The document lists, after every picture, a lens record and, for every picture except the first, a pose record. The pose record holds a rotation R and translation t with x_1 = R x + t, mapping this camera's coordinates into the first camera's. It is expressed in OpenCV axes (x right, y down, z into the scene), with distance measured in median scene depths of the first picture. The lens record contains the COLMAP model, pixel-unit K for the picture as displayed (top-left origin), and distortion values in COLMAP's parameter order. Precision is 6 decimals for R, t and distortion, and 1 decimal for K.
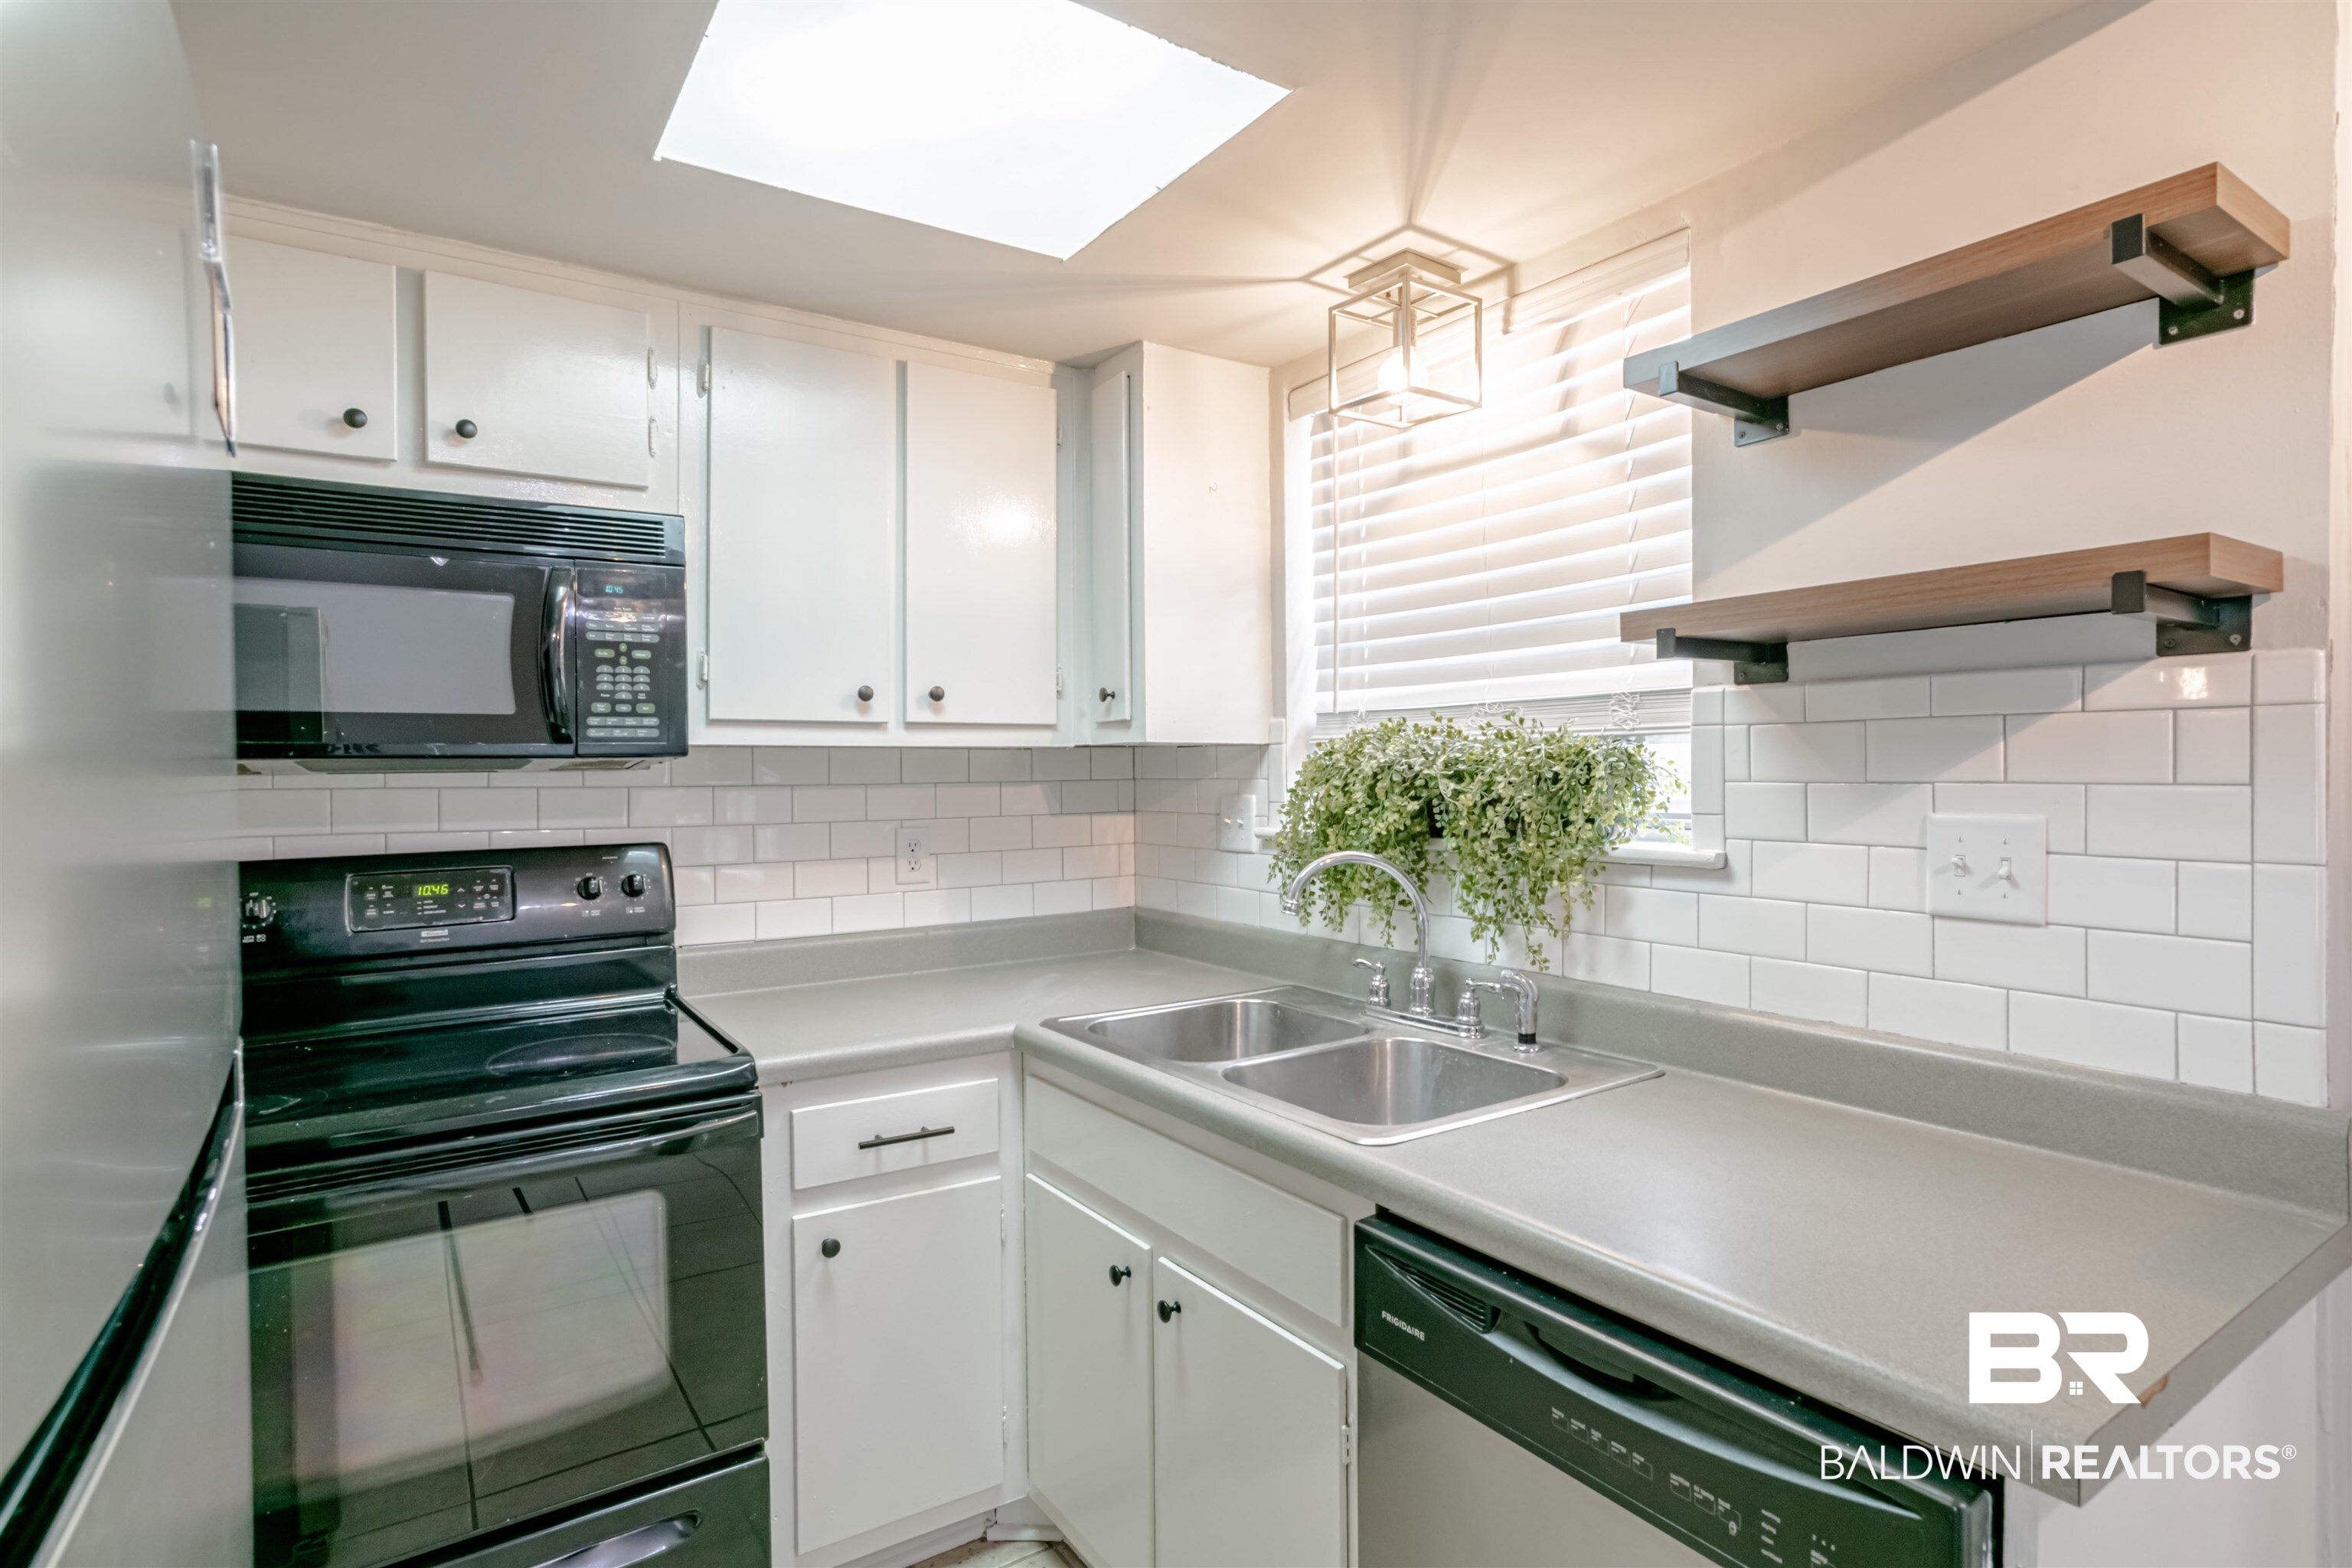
lens RADIAL K [[1199.7, 0, 1185.9], [0, 1199.7, 772.3], [0, 0, 1]] dist [-0.038796, 0.021112]
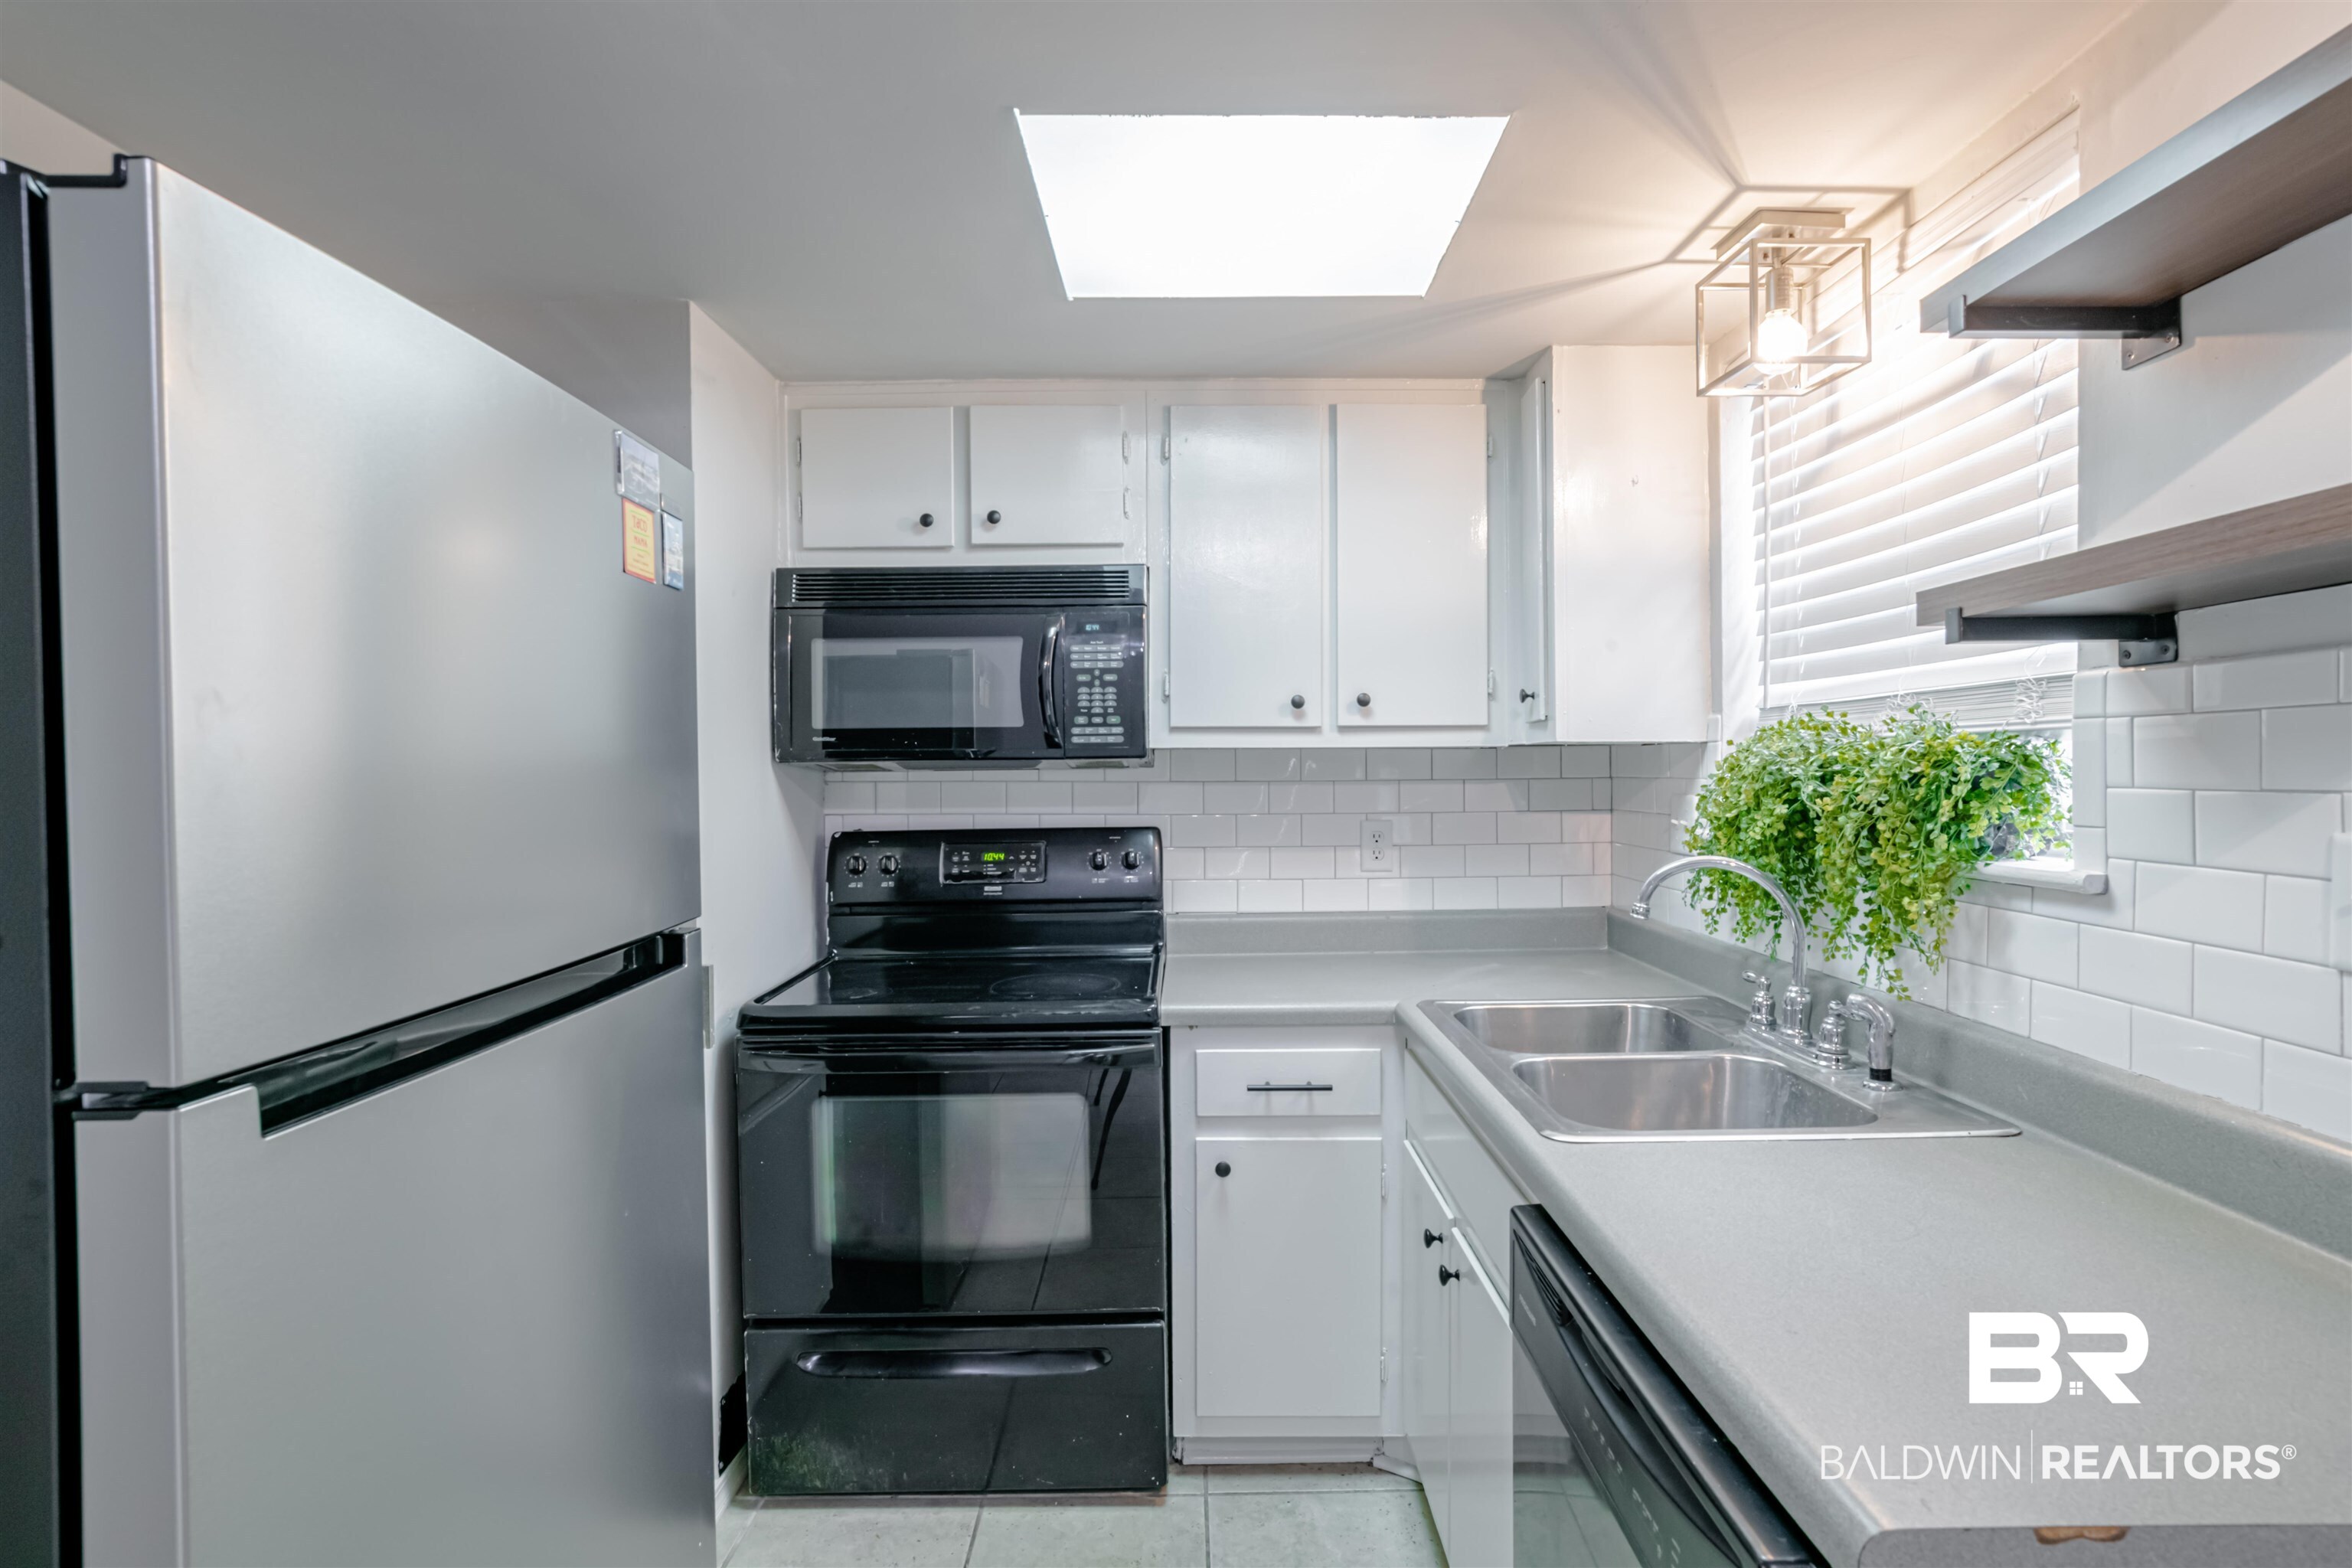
lens RADIAL K [[1199.7, 0, 1192.6], [0, 1199.7, 773.7], [0, 0, 1]] dist [-0.038796, 0.021112]
pose [[0.829833, 0.004770, -0.557992, 0.325082], [-0.001680, 0.999980, 0.006050, -0.004316], [0.558010, -0.004083, 0.829824, -0.011660]]
